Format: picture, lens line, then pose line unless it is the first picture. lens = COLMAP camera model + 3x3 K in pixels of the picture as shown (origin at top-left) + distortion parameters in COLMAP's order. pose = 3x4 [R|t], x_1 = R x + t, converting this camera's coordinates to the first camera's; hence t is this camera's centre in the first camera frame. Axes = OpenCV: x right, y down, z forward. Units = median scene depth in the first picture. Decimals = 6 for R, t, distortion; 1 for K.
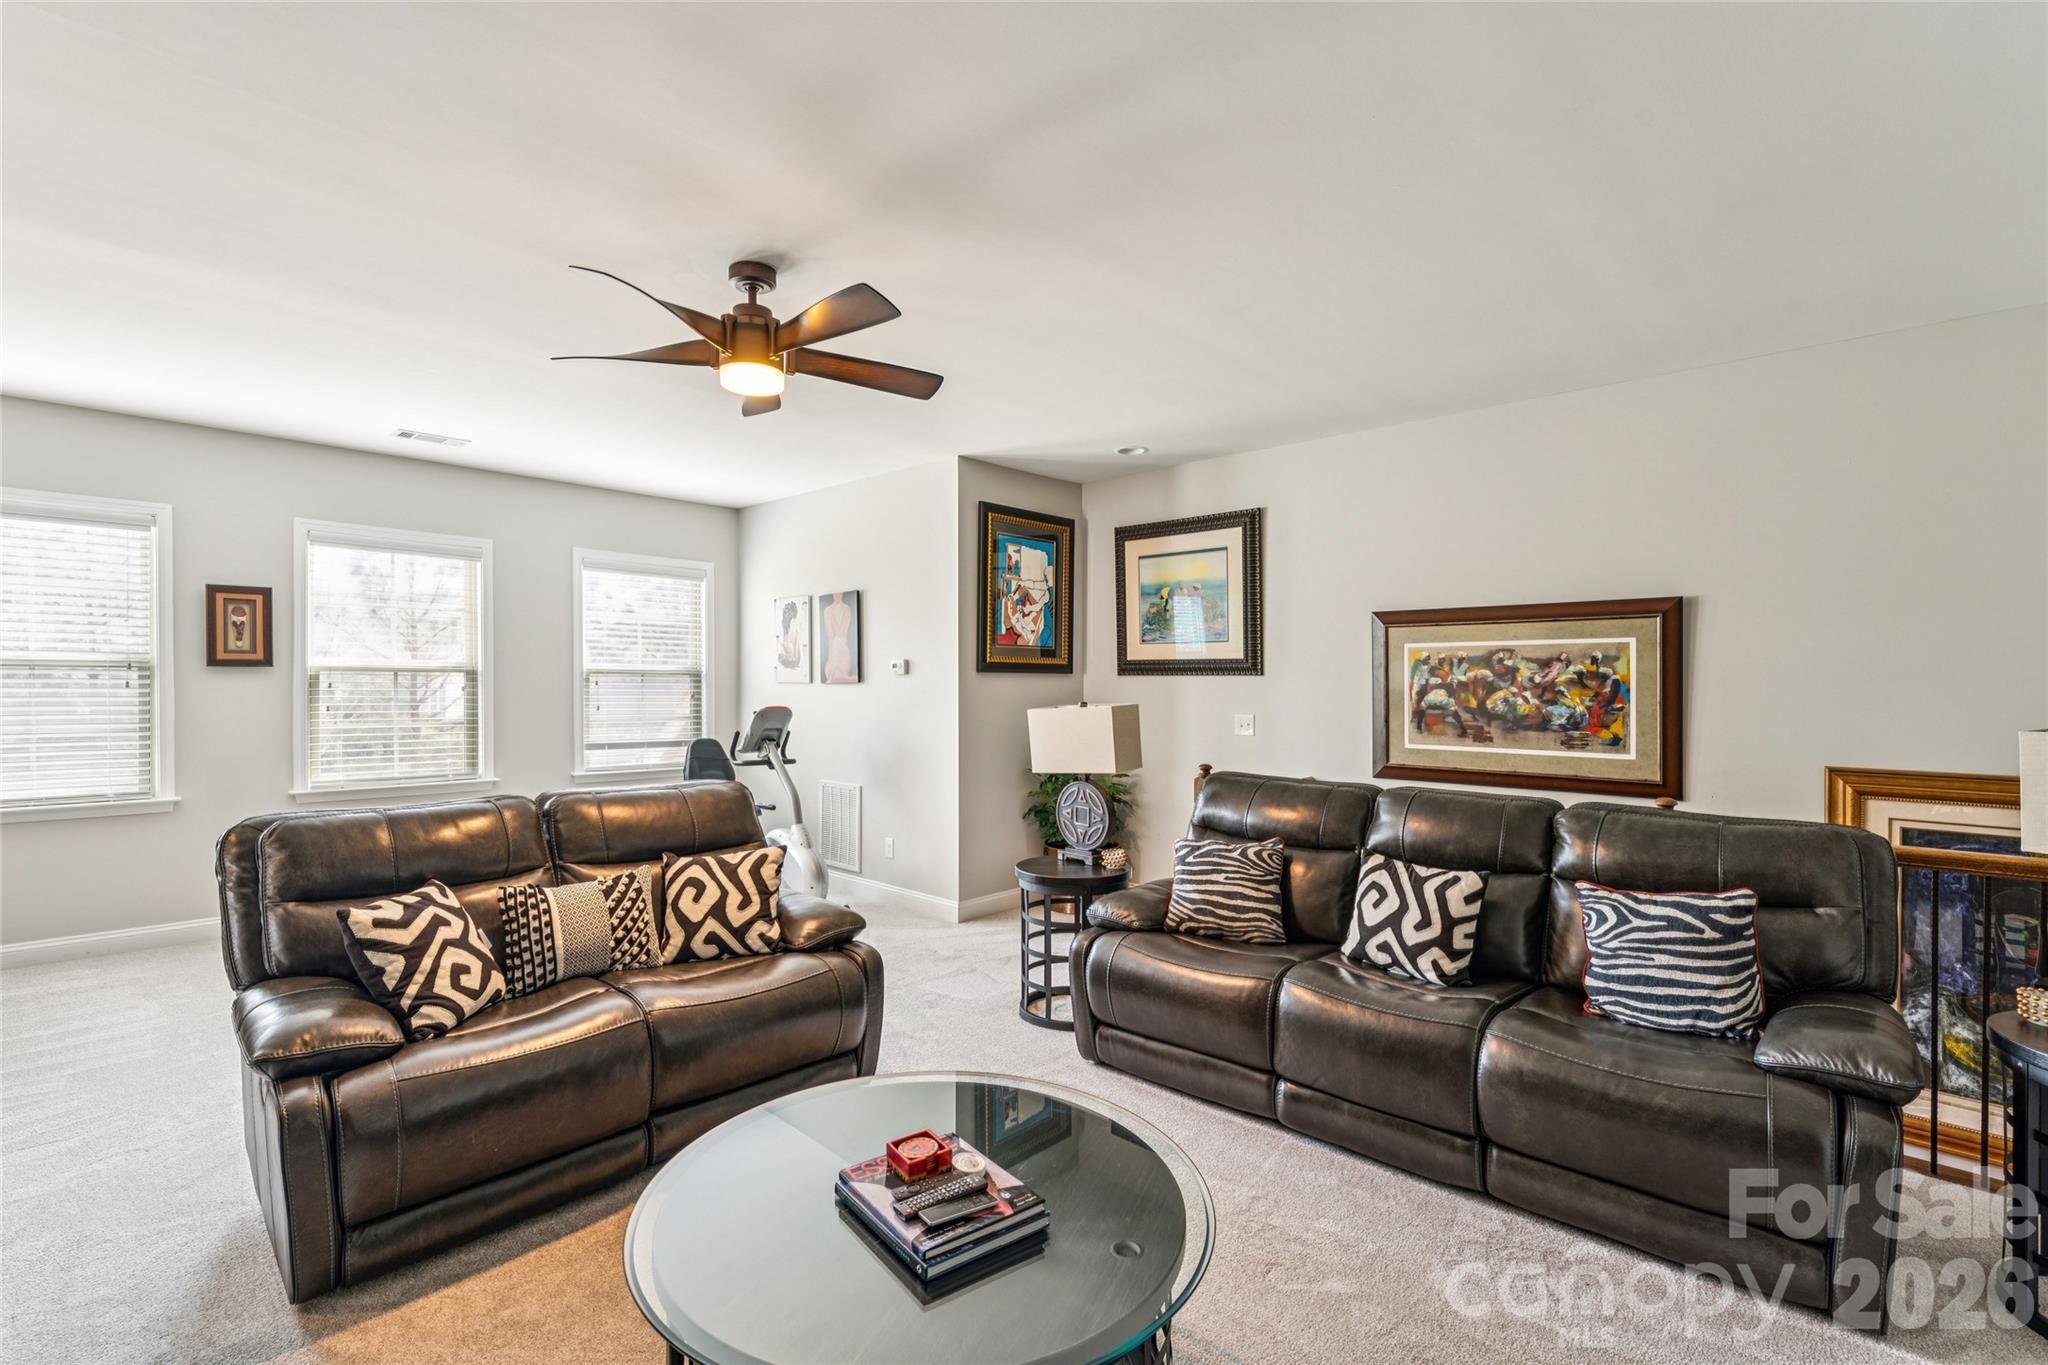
lens RADIAL K [[933.4, 0, 1024.0], [0, 933.4, 682.5], [0, 0, 1]] dist [0.000184, -0.000035]
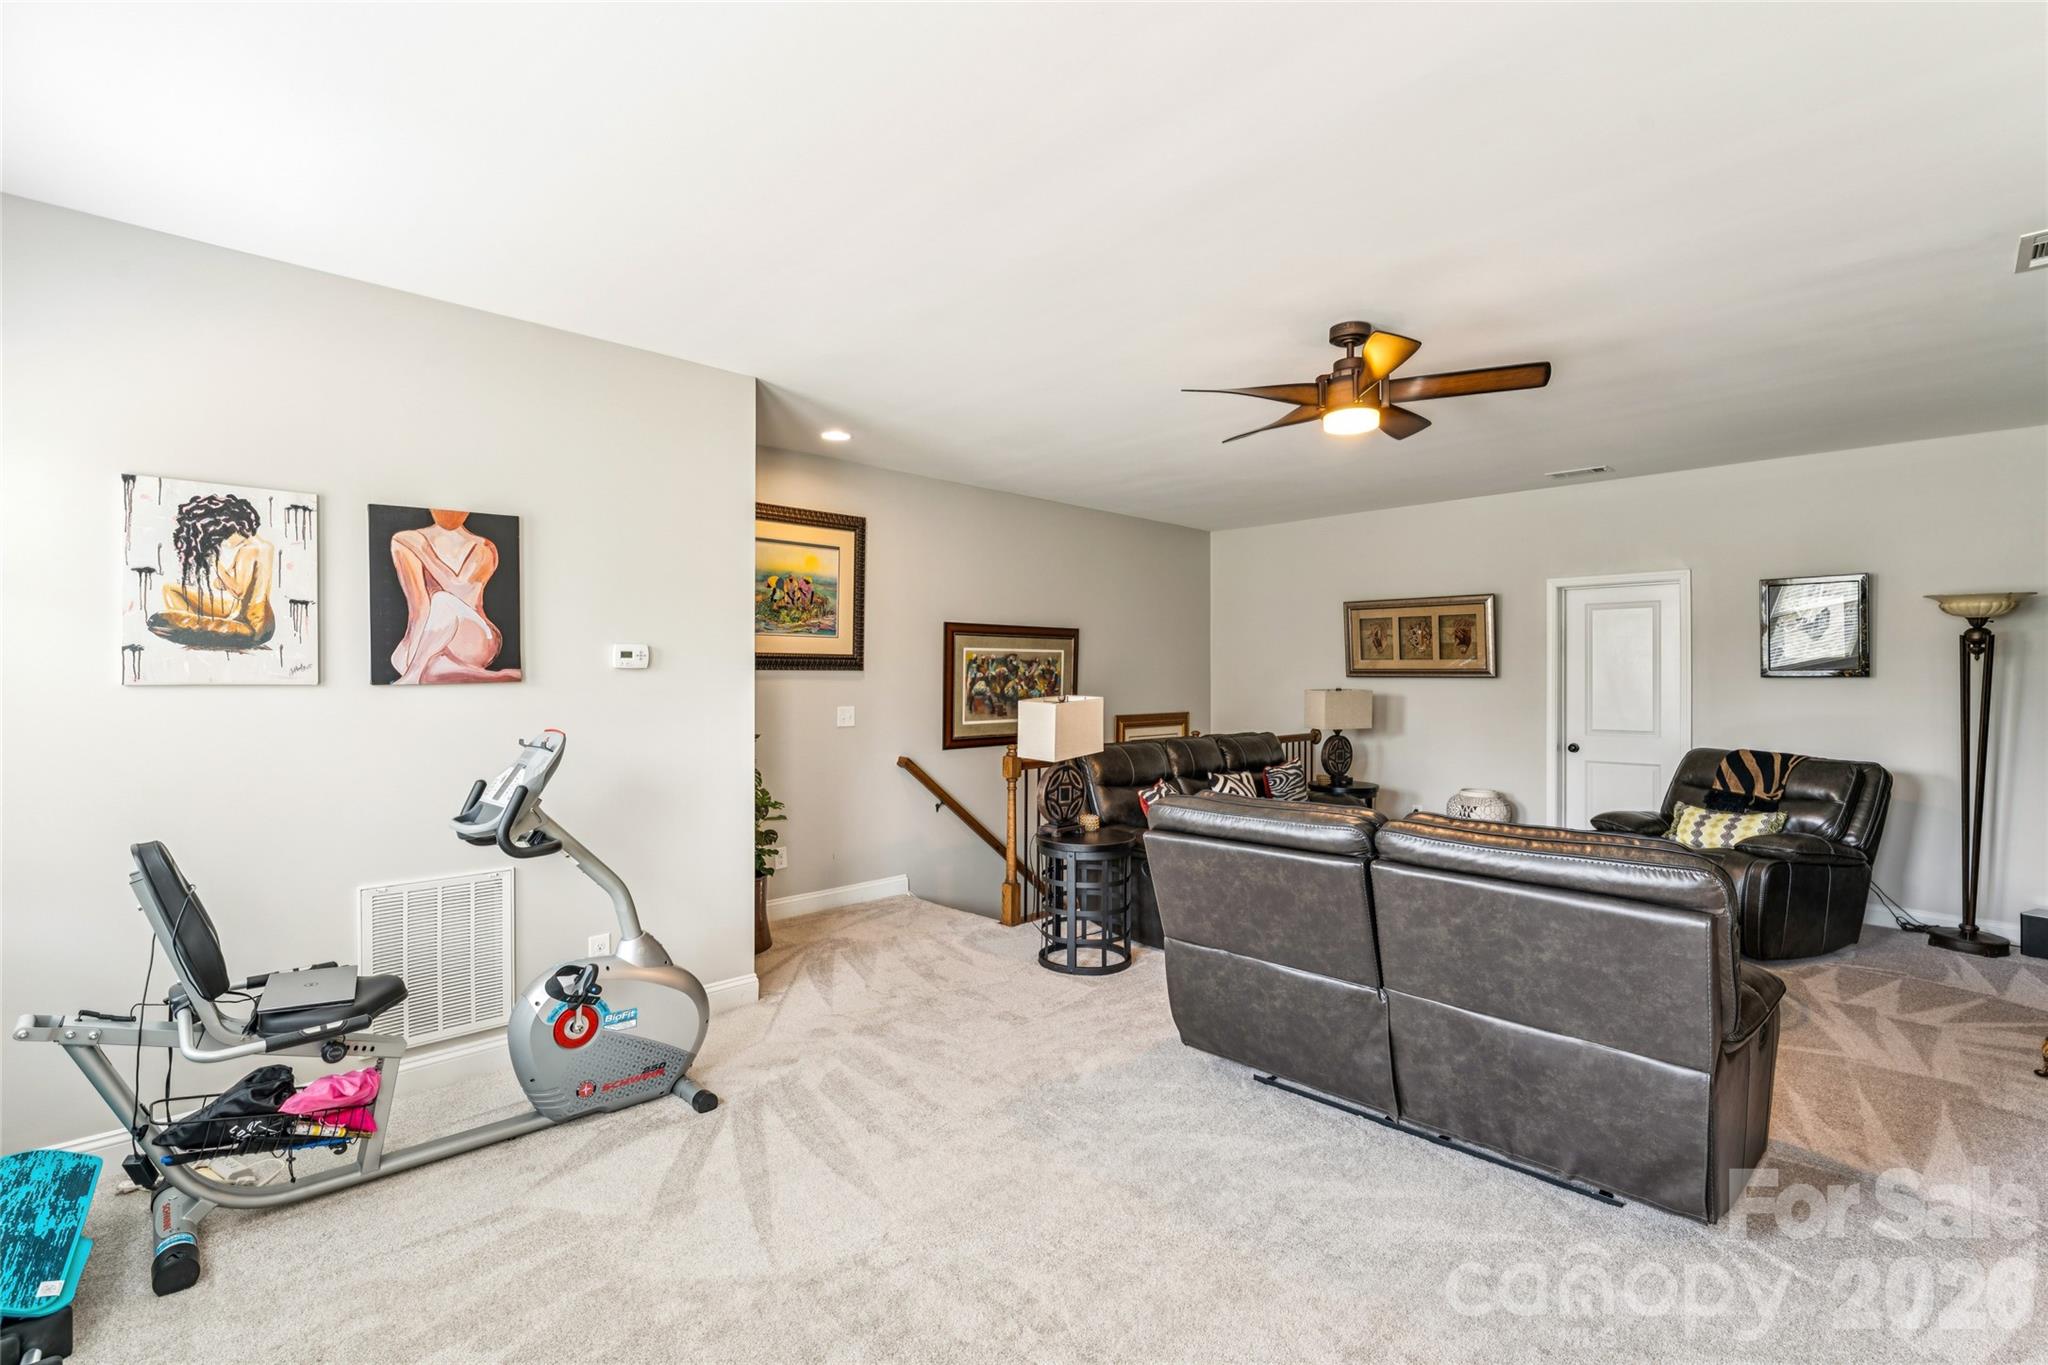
lens RADIAL K [[933.4, 0, 1024.0], [0, 933.4, 682.5], [0, 0, 1]] dist [0.000184, -0.000035]
pose [[0.034282, -0.010680, 0.999355, -0.946876], [0.003981, 0.999936, 0.010550, -0.004982], [-0.999404, 0.003617, 0.034323, 0.873202]]
